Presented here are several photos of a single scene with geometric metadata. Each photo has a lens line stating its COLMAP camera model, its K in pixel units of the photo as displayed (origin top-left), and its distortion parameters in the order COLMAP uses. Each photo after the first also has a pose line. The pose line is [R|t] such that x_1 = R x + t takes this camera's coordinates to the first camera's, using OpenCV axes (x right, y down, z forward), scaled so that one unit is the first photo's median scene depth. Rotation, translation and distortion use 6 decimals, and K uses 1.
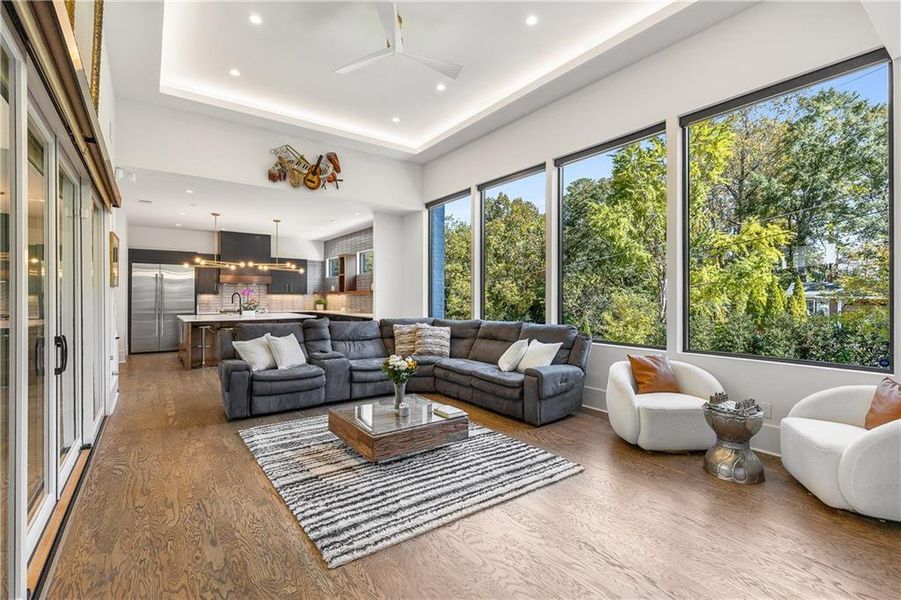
lens RADIAL K [[406.7, 0, 452.6], [0, 406.7, 295.9], [0, 0, 1]] dist [0.002545, 0.000593]
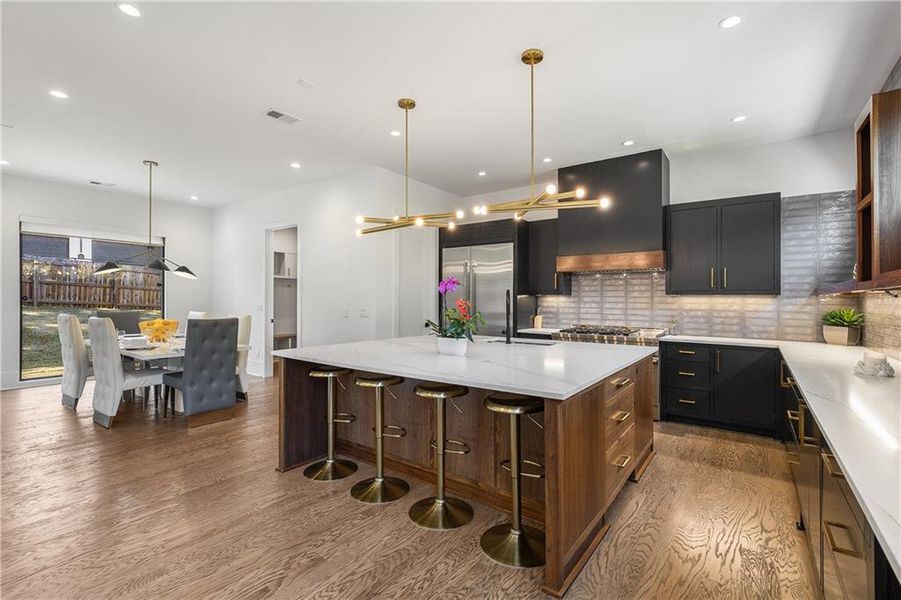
lens RADIAL K [[434.1, 0, 445.6], [0, 434.1, 295.2], [0, 0, 1]] dist [0.003646, 0.000434]
pose [[0.304146, -0.007880, -0.952593, -0.099037], [-0.005161, 0.999937, -0.009920, 0.001449], [0.952611, 0.007933, 0.304086, 0.645807]]
